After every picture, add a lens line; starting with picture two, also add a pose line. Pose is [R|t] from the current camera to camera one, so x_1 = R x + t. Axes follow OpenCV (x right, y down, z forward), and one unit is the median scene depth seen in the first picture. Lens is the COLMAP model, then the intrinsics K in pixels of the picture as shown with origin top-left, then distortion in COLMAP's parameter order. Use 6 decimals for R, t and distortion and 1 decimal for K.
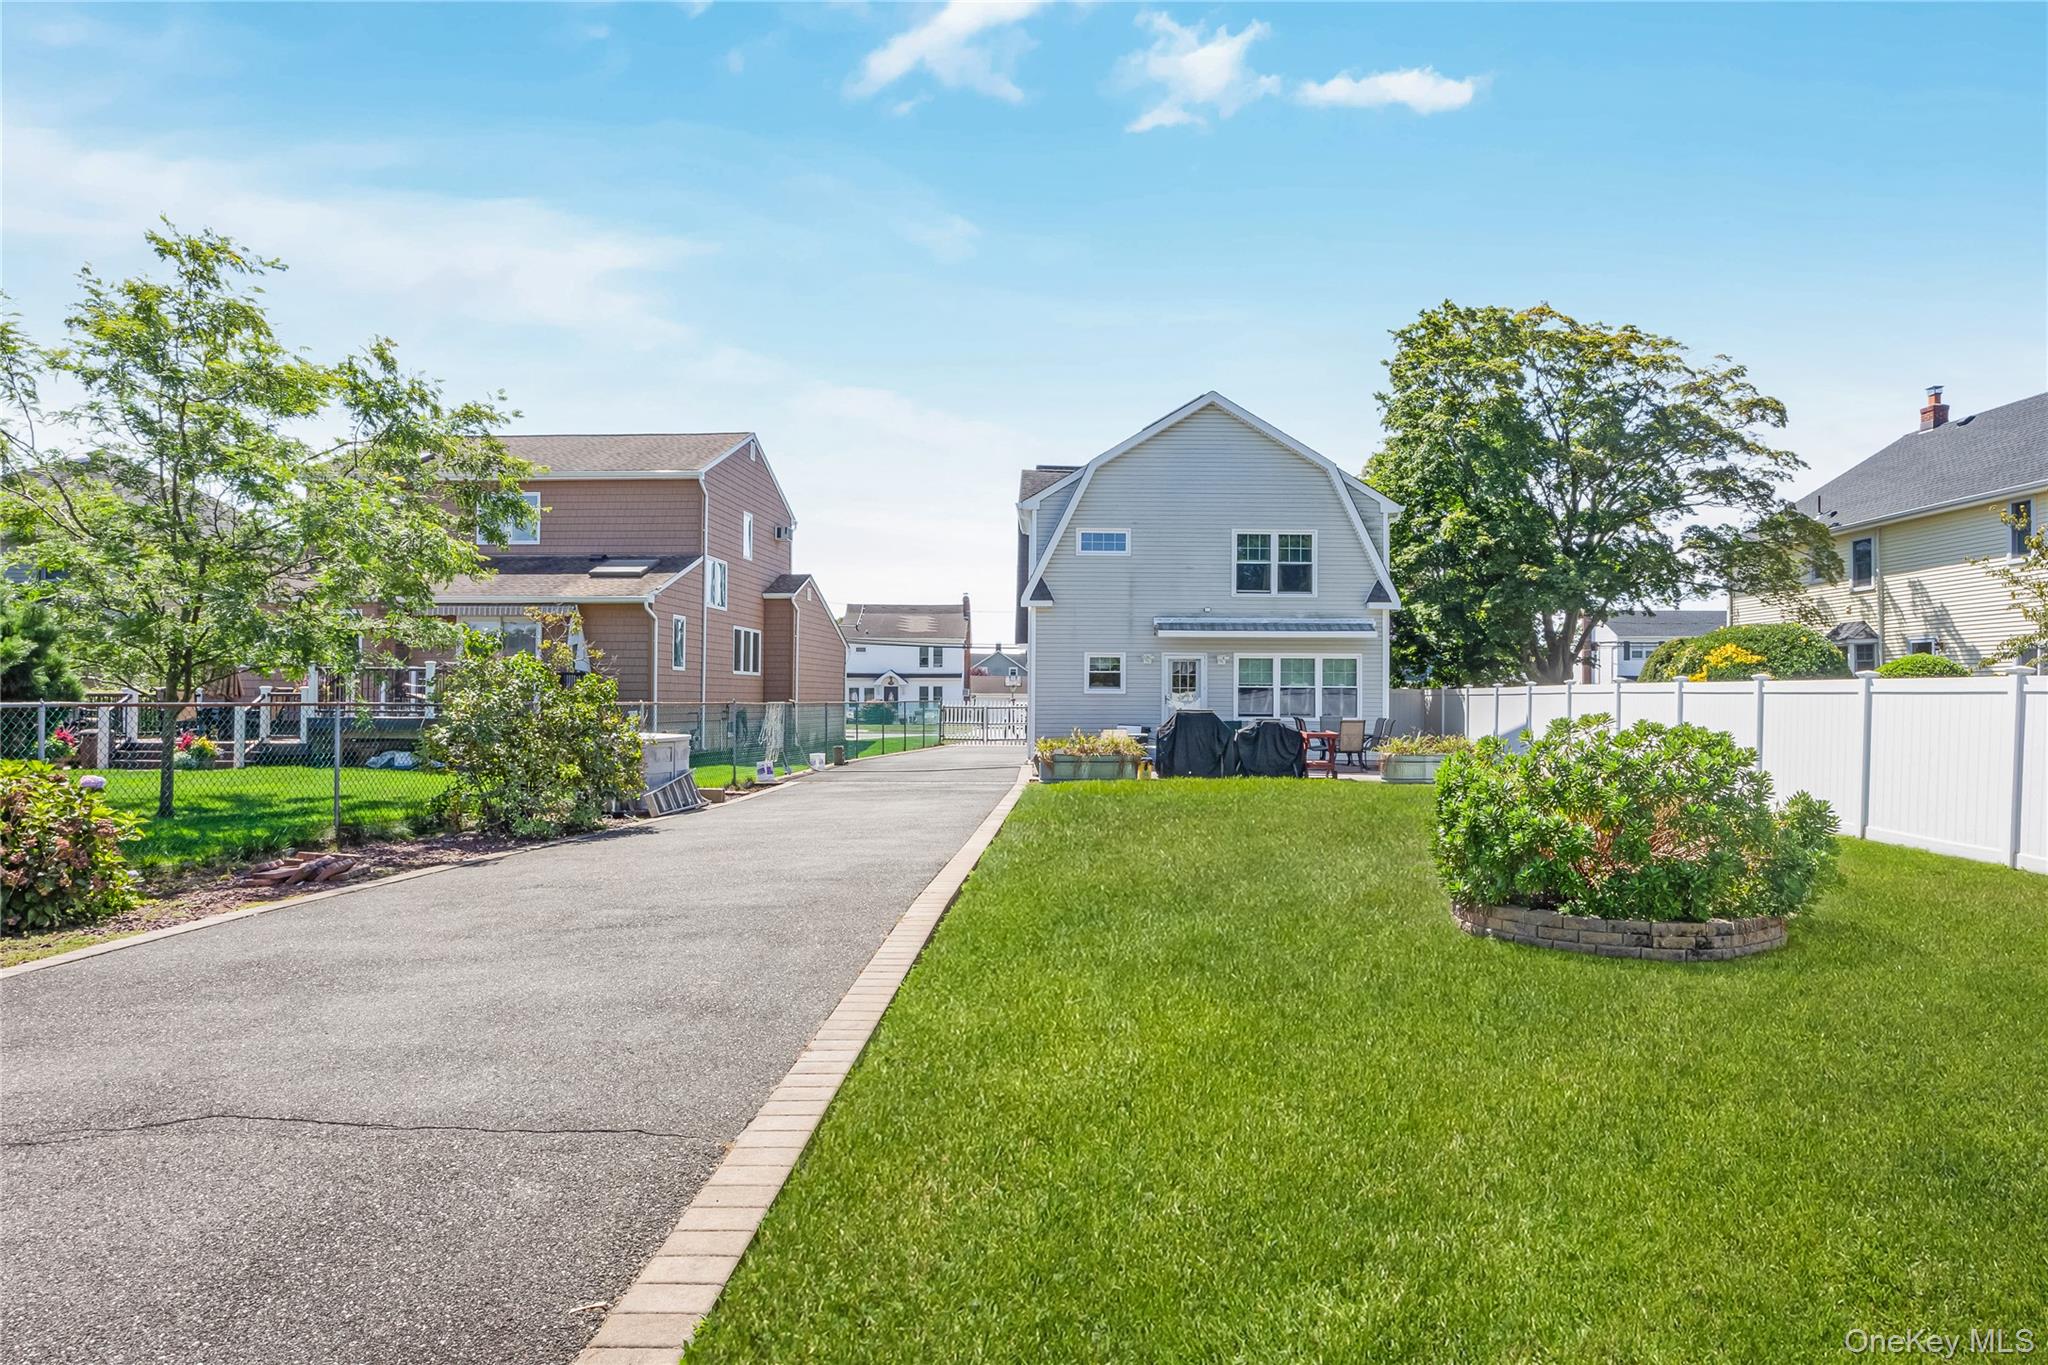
lens RADIAL K [[1298.2, 0, 1059.5], [0, 1298.2, 677.4], [0, 0, 1]] dist [-0.000766, -0.005858]
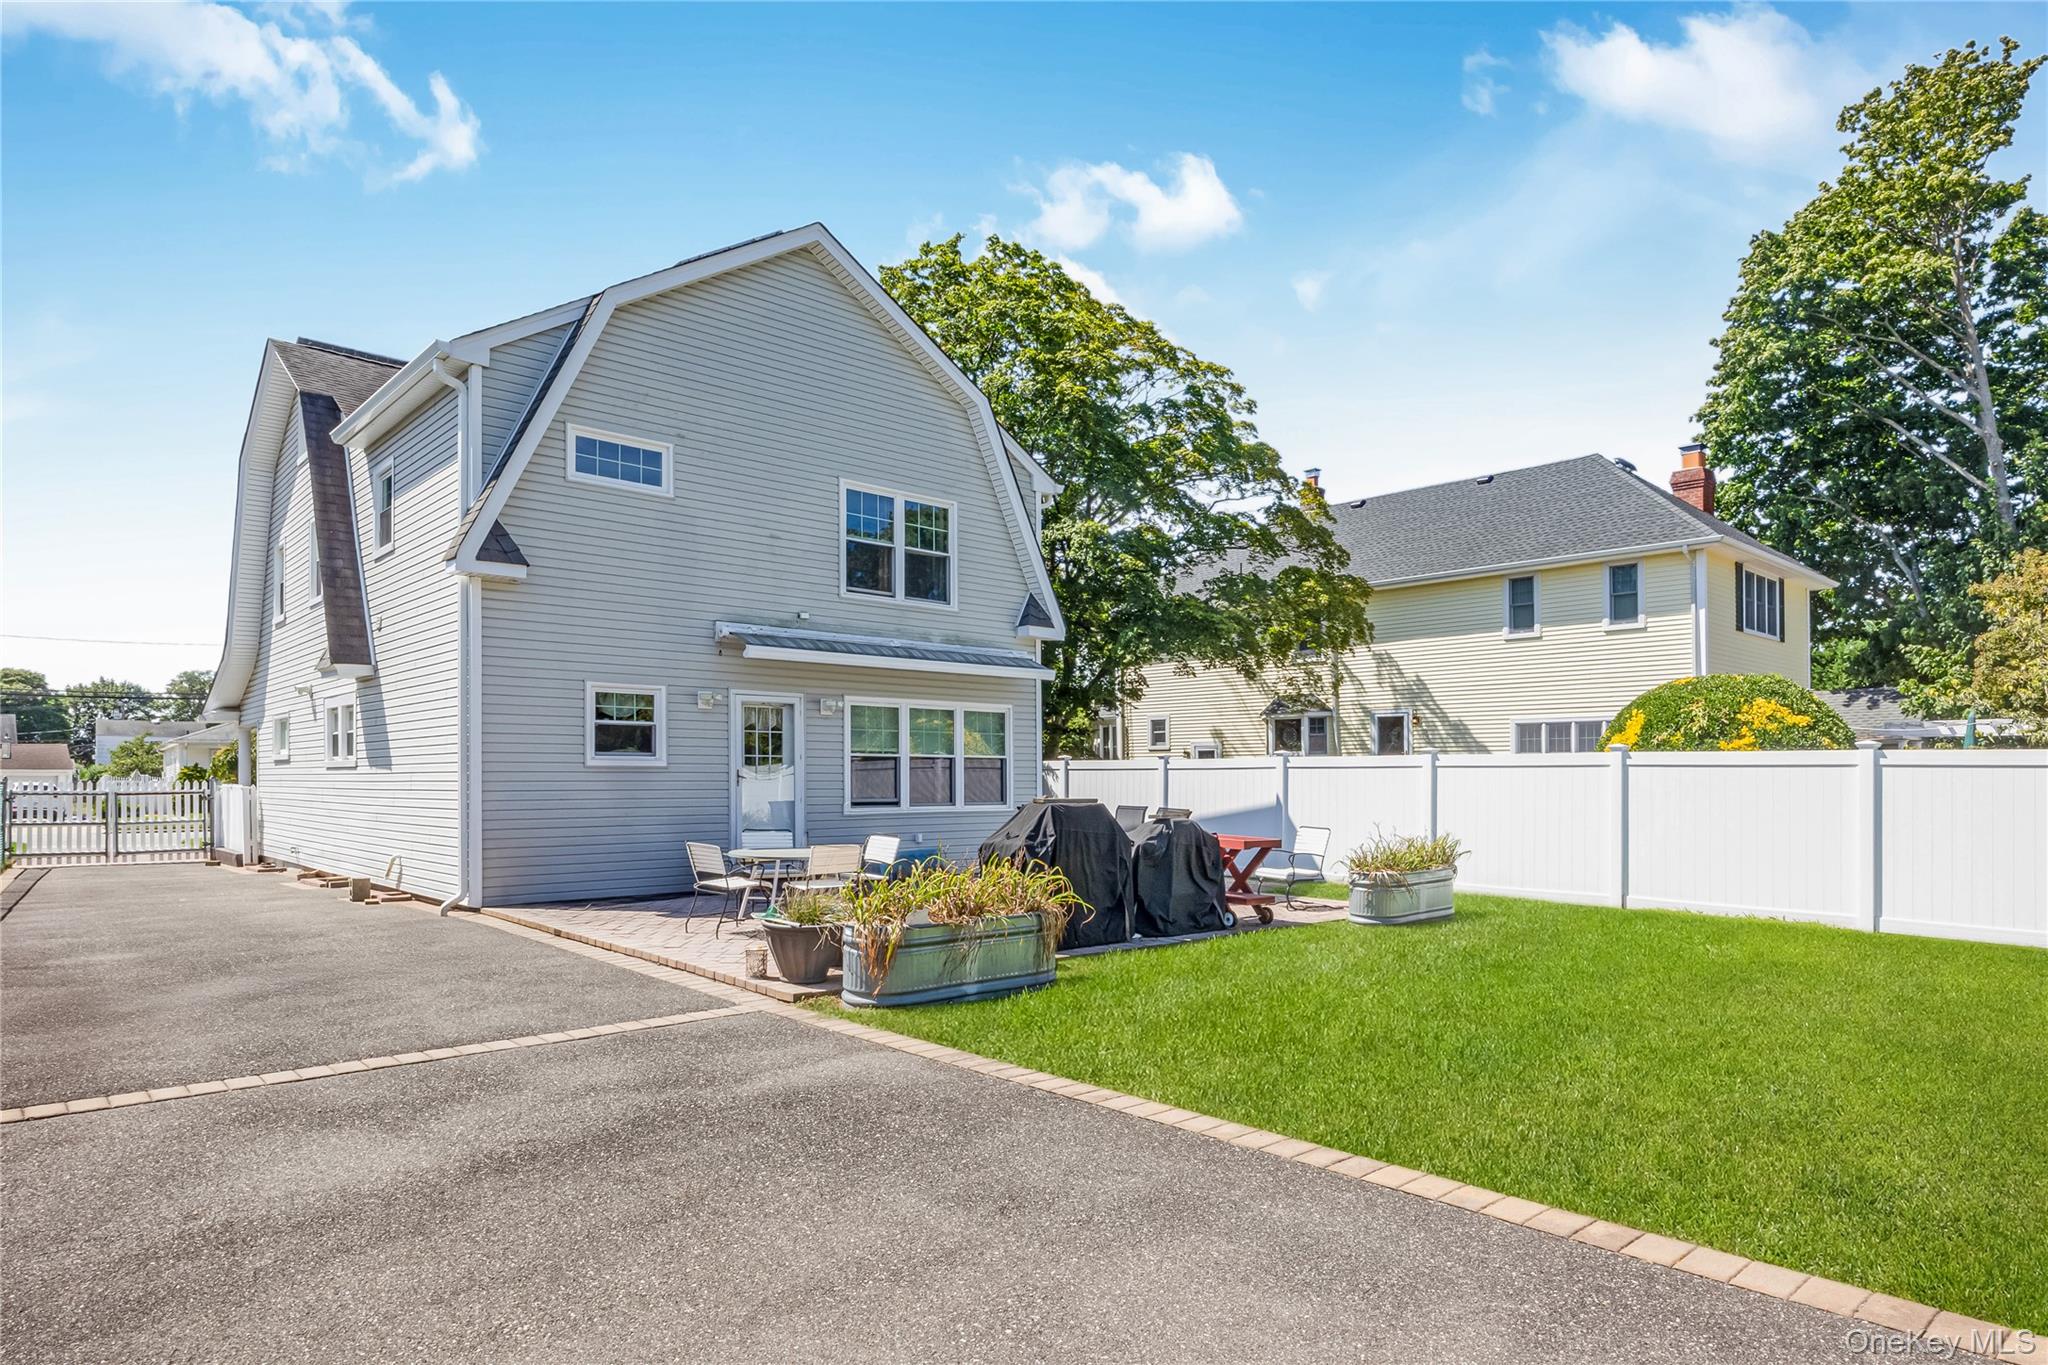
lens RADIAL K [[1190.5, 0, 1007.6], [0, 1190.5, 763.6], [0, 0, 1]] dist [-0.003545, 0.001030]
pose [[0.740692, 0.004197, 0.671831, -0.163502], [-0.009211, 0.999950, 0.003909, 0.008362], [-0.671781, -0.009084, 0.740694, 0.561892]]
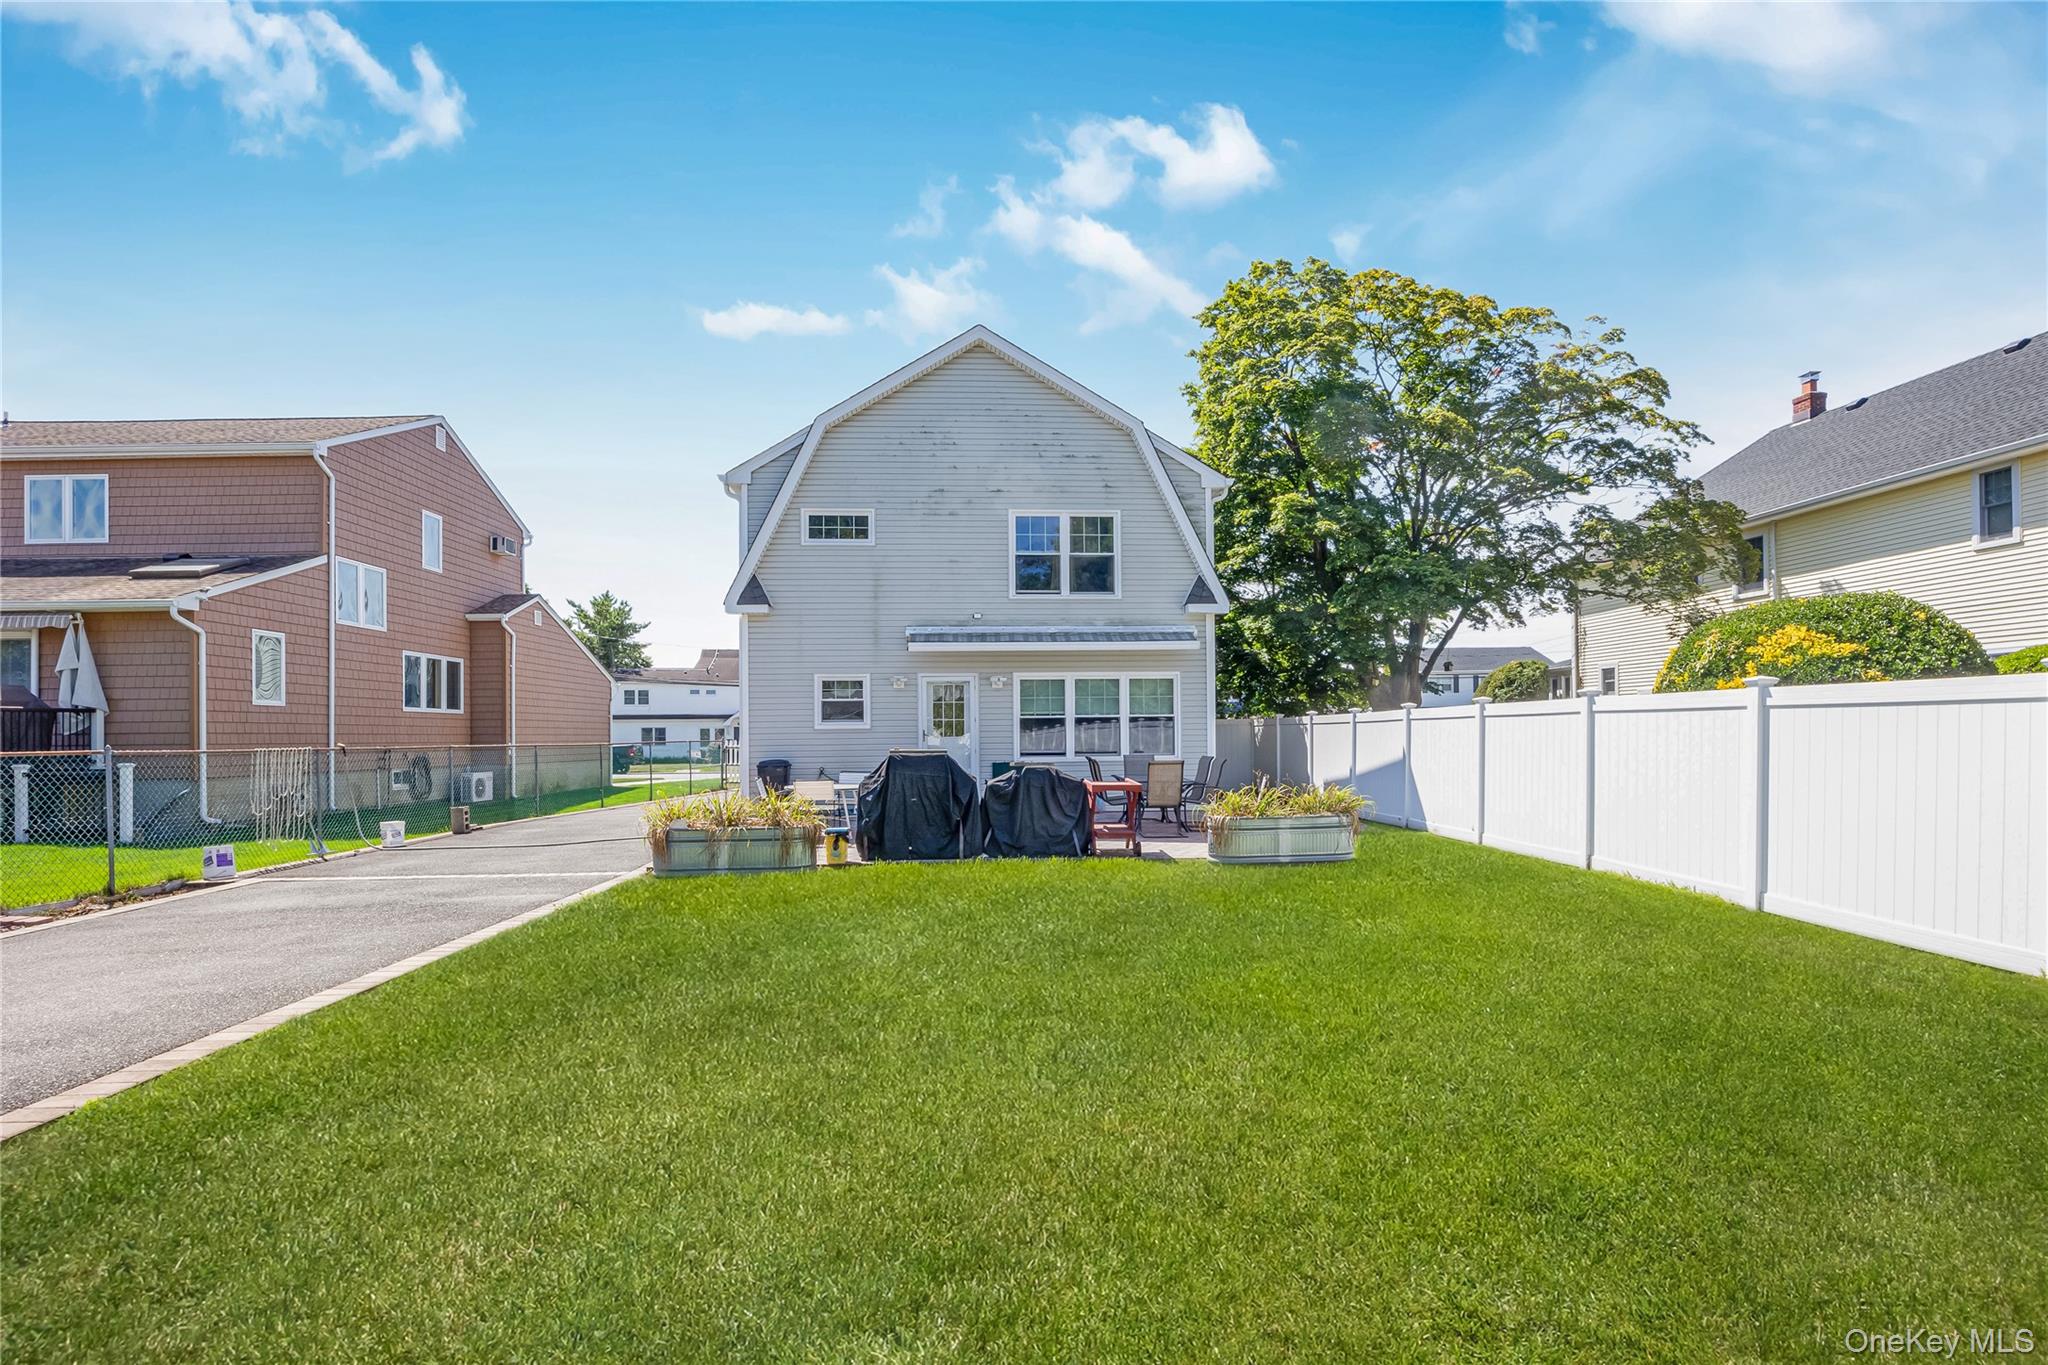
lens RADIAL K [[1034.0, 0, 1019.2], [0, 1034.0, 722.6], [0, 0, 1]] dist [-0.003670, -0.000623]
pose [[0.997549, -0.014311, 0.068493, 0.095751], [0.014074, 0.999893, 0.003938, 0.008085], [-0.068542, -0.002964, 0.997644, 0.395456]]
